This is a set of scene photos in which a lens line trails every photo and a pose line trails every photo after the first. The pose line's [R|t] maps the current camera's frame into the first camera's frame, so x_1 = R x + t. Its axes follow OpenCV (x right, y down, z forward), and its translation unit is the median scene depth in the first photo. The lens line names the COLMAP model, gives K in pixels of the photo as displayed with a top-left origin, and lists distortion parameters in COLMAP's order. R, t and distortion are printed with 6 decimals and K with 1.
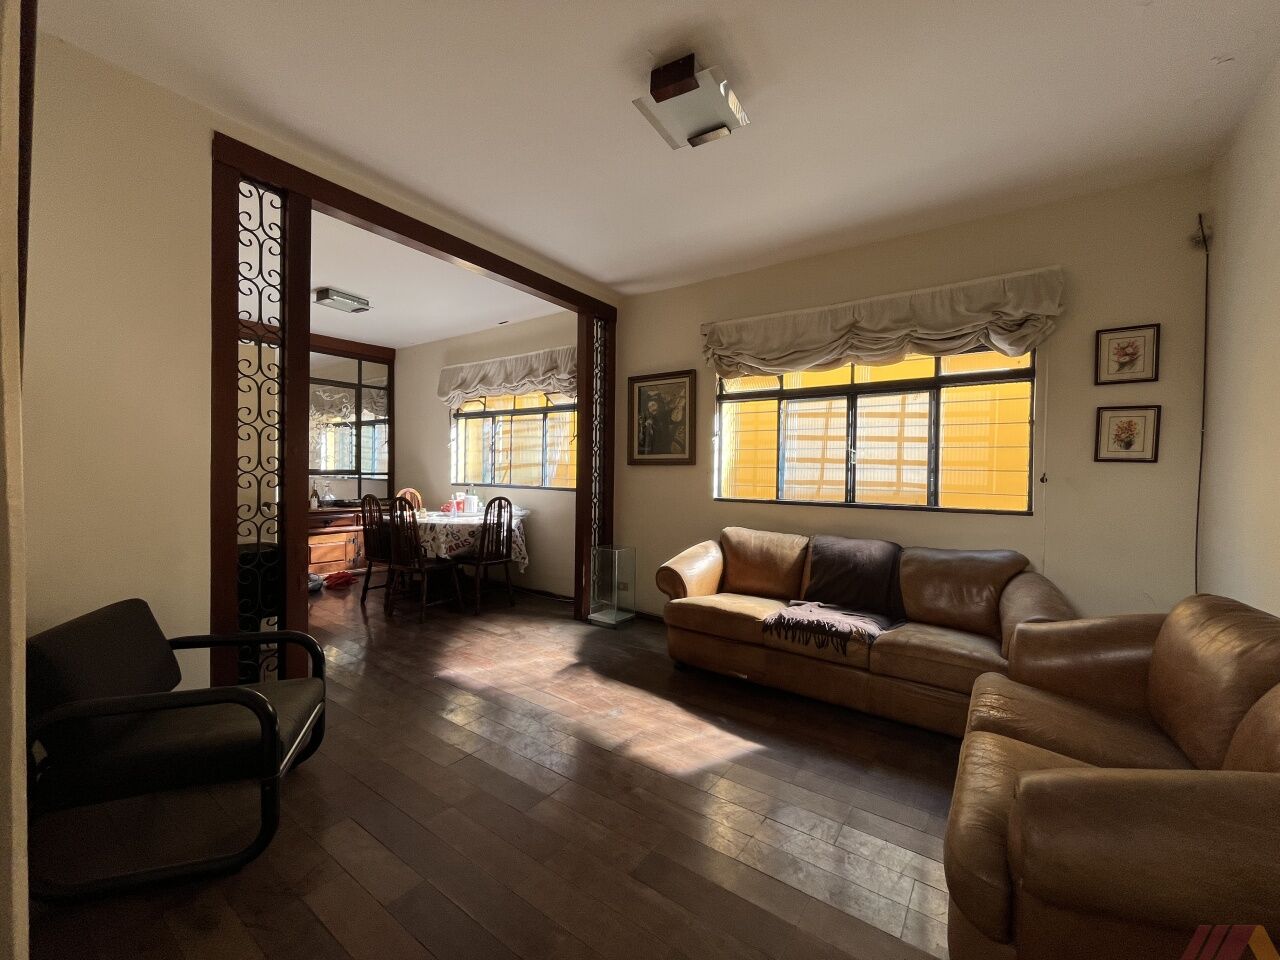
lens RADIAL K [[522.6, 0, 637.6], [0, 522.6, 475.3], [0, 0, 1]] dist [-0.004380, 0.000881]
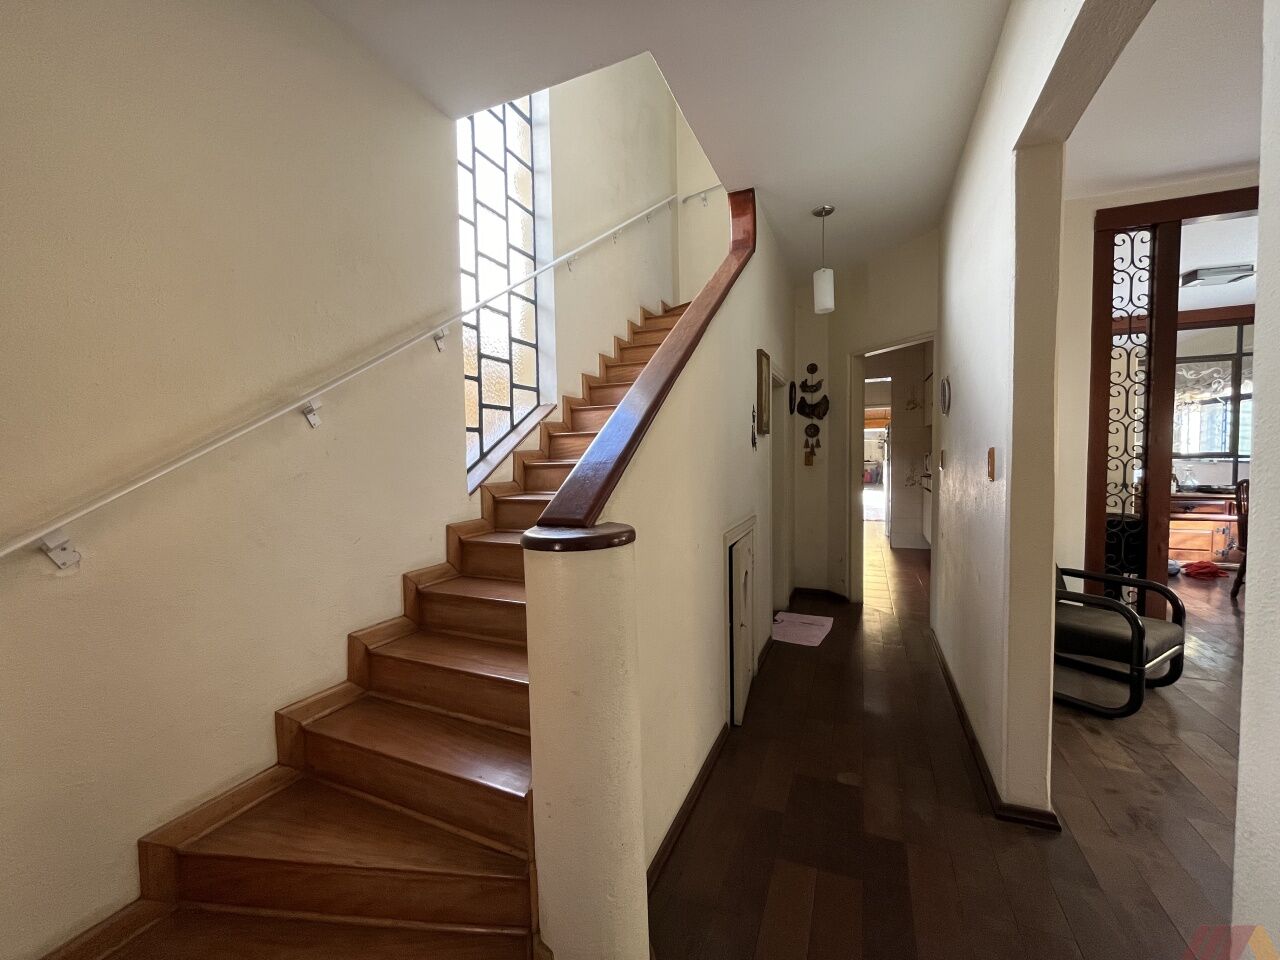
lens RADIAL K [[522.6, 0, 635.0], [0, 522.6, 476.8], [0, 0, 1]] dist [-0.004380, 0.000881]
pose [[0.218929, 0.031374, -0.975236, 0.149559], [0.004620, 0.999438, 0.033190, -0.004376], [0.975730, -0.011771, 0.218661, -0.263019]]
